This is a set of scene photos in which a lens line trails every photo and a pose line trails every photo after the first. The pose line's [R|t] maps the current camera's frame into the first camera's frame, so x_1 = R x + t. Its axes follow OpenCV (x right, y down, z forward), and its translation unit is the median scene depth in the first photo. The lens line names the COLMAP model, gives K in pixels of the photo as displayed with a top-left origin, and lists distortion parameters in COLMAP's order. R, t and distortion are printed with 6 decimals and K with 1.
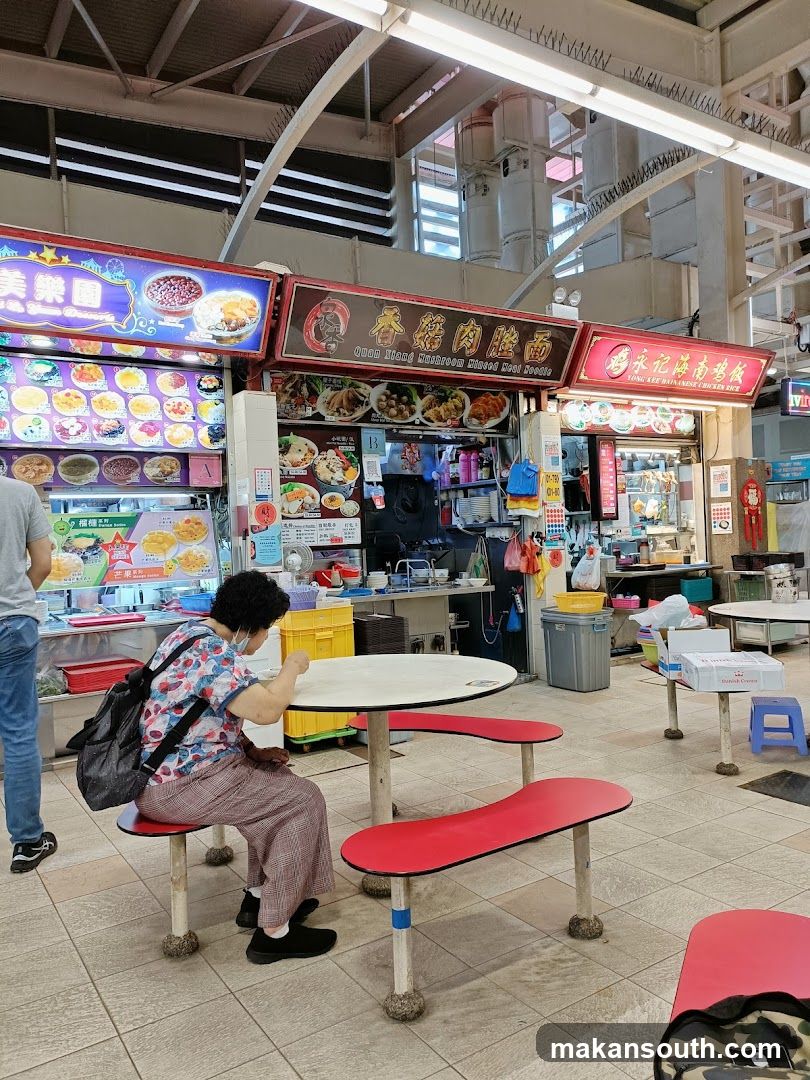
lens RADIAL K [[790.3, 0, 413.6], [0, 790.3, 537.7], [0, 0, 1]] dist [0.052227, 0.001739]
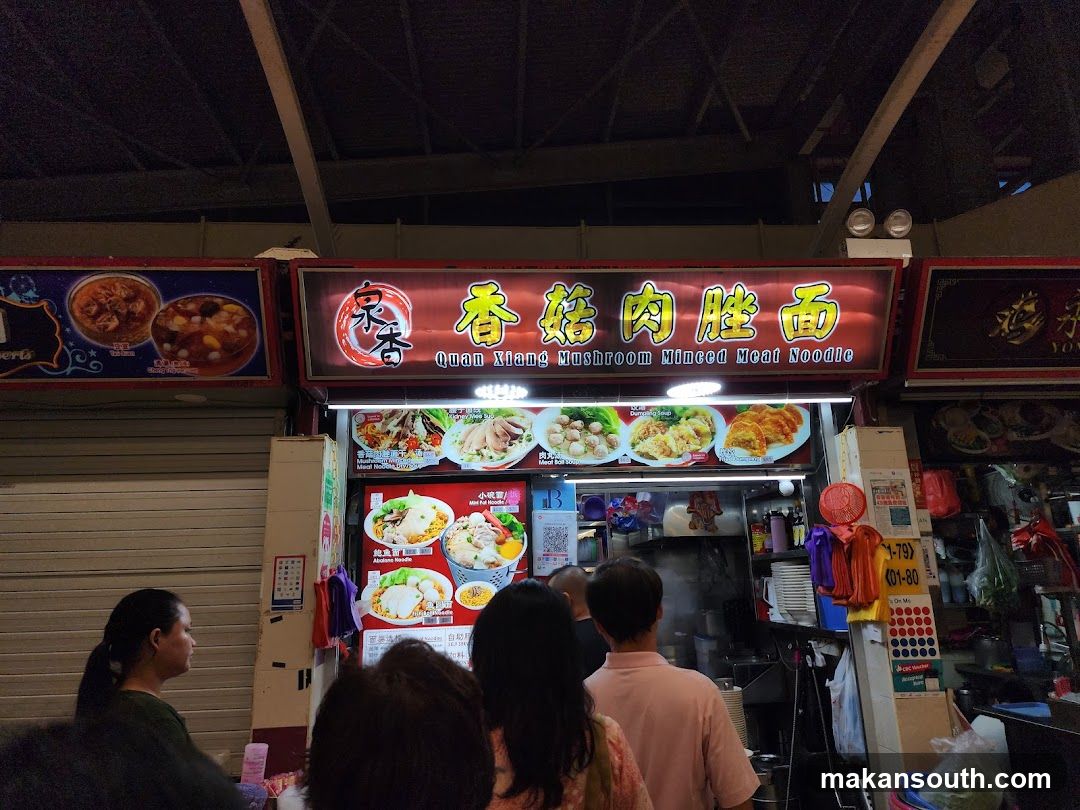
lens RADIAL K [[717.4, 0, 550.0], [0, 717.4, 396.5], [0, 0, 1]] dist [0.101495, -0.003434]
pose [[0.864273, -0.110782, -0.490673, 0.248560], [-0.006929, 0.972733, -0.231825, -0.066987], [0.502975, 0.203760, 0.839939, 0.507874]]
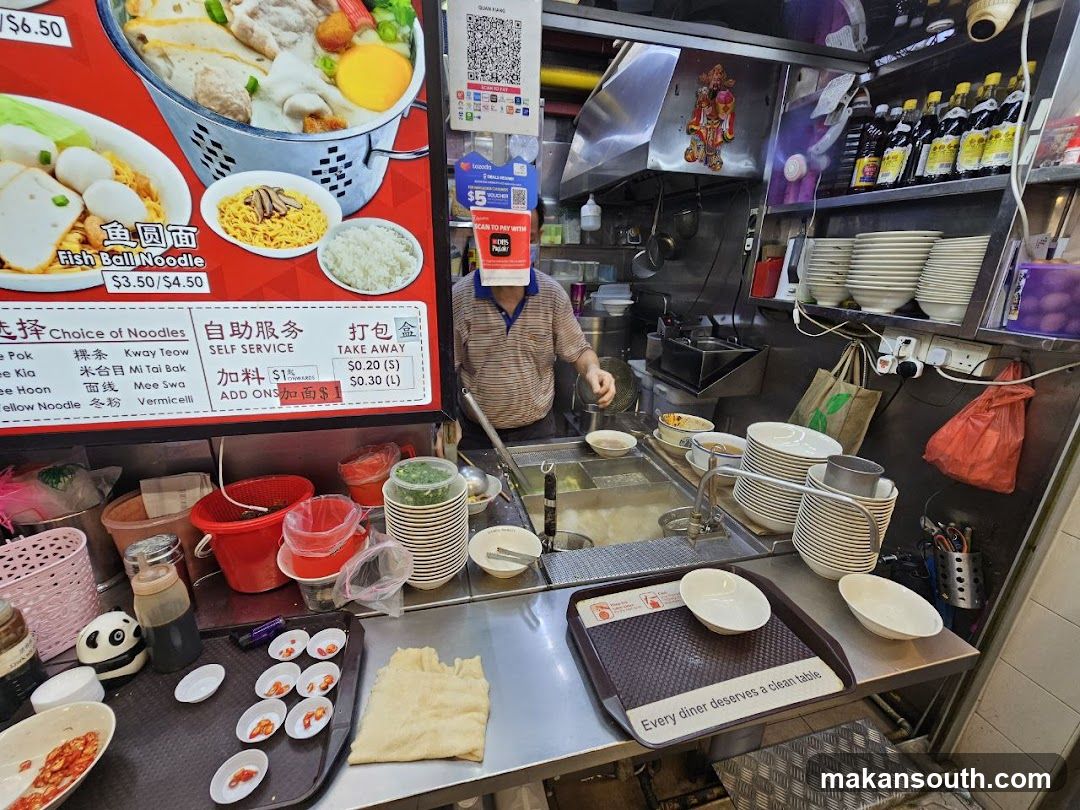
lens RADIAL K [[441.7, 0, 536.5], [0, 441.7, 408.6], [0, 0, 1]] dist [-0.013754, 0.005435]
pose [[0.938321, 0.173053, -0.299342, 0.008106], [-0.065879, 0.939359, 0.336548, -0.042025], [0.339431, -0.296070, 0.892821, 0.897356]]
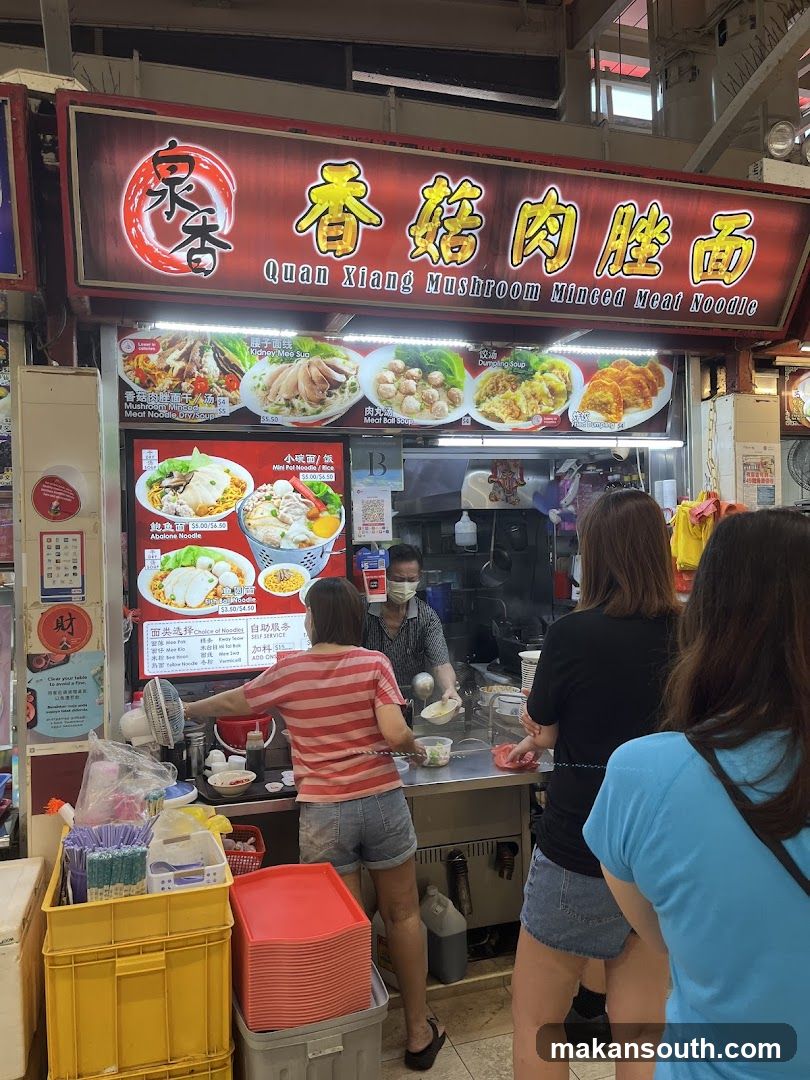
lens RADIAL K [[817.2, 0, 405.0], [0, 817.2, 540.0], [0, 0, 1]] dist [0.056351, -0.080996]
pose [[0.959291, 0.020463, -0.281676, 0.121505], [-0.018649, 0.999785, 0.009119, -0.078242], [0.281802, -0.003495, 0.959466, 0.509317]]
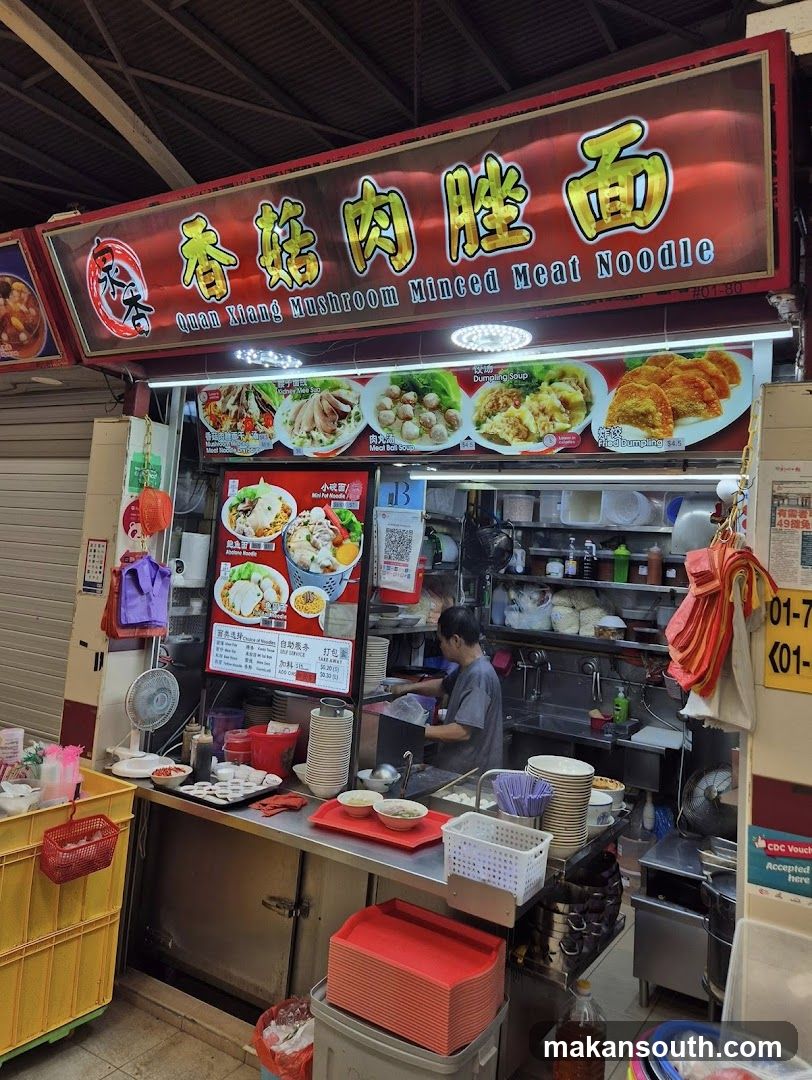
lens RADIAL K [[785.6, 0, 426.8], [0, 785.6, 494.3], [0, 0, 1]] dist [0.064249, -0.002742]
pose [[0.419126, -0.005080, -0.907914, 0.416216], [-0.091218, 0.994689, -0.047675, -0.100460], [0.903334, 0.102800, 0.416436, 0.835250]]
